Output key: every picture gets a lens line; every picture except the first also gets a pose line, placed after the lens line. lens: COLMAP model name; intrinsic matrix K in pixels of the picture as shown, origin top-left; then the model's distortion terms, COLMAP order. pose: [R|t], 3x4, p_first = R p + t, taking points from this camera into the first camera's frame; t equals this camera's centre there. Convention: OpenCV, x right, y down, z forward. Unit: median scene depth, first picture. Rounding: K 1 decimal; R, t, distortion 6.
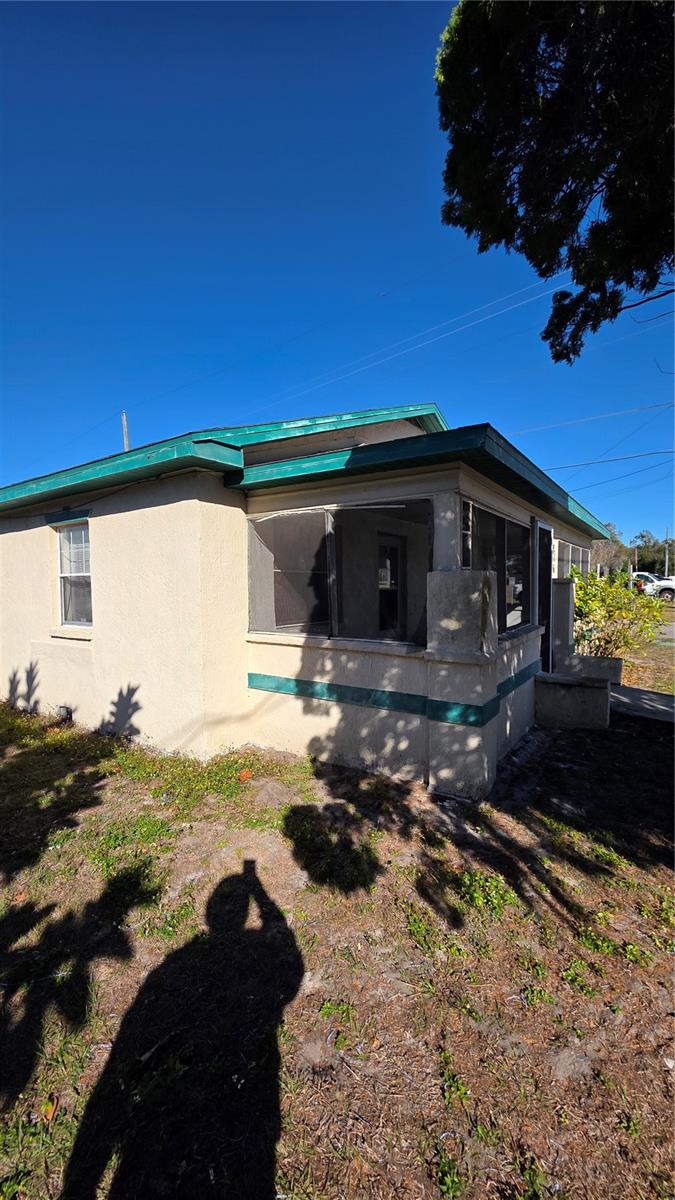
lens RADIAL K [[480.6, 0, 337.2], [0, 480.6, 601.9], [0, 0, 1]] dist [0.004220, -0.002395]
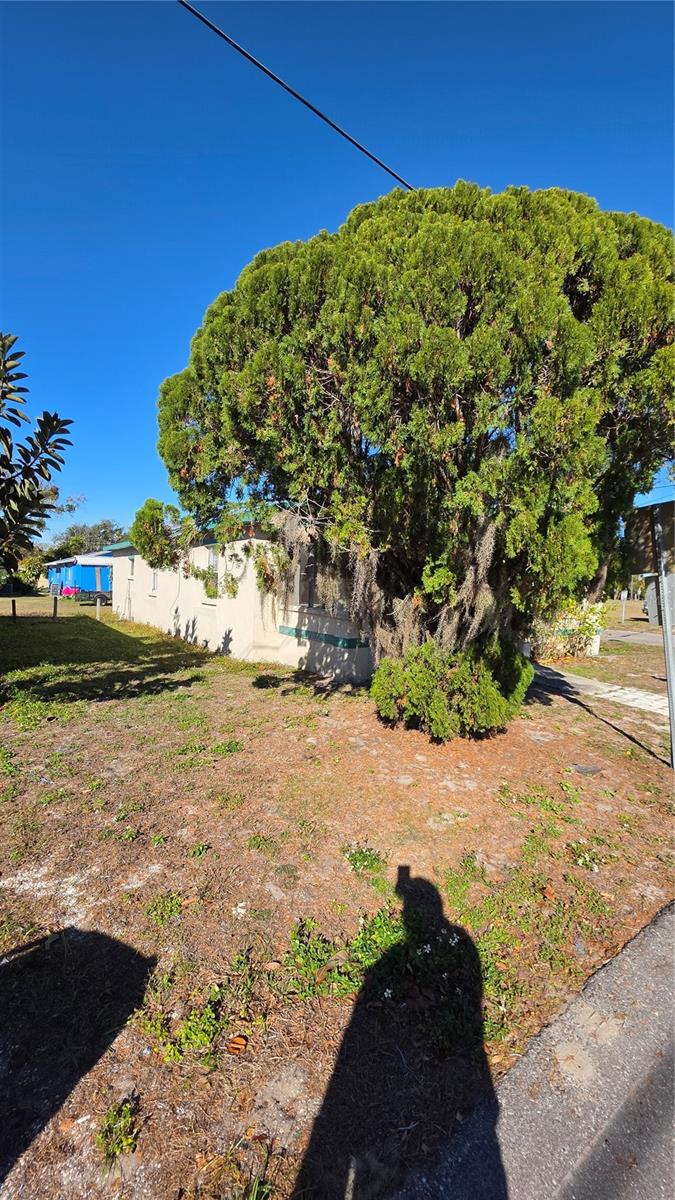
lens RADIAL K [[480.6, 0, 337.5], [0, 480.6, 599.6], [0, 0, 1]] dist [0.004220, -0.002395]
pose [[0.930555, 0.037005, -0.364278, 0.795250], [-0.036087, 0.999305, 0.009328, 0.018865], [0.364370, 0.004465, 0.931243, -0.780021]]
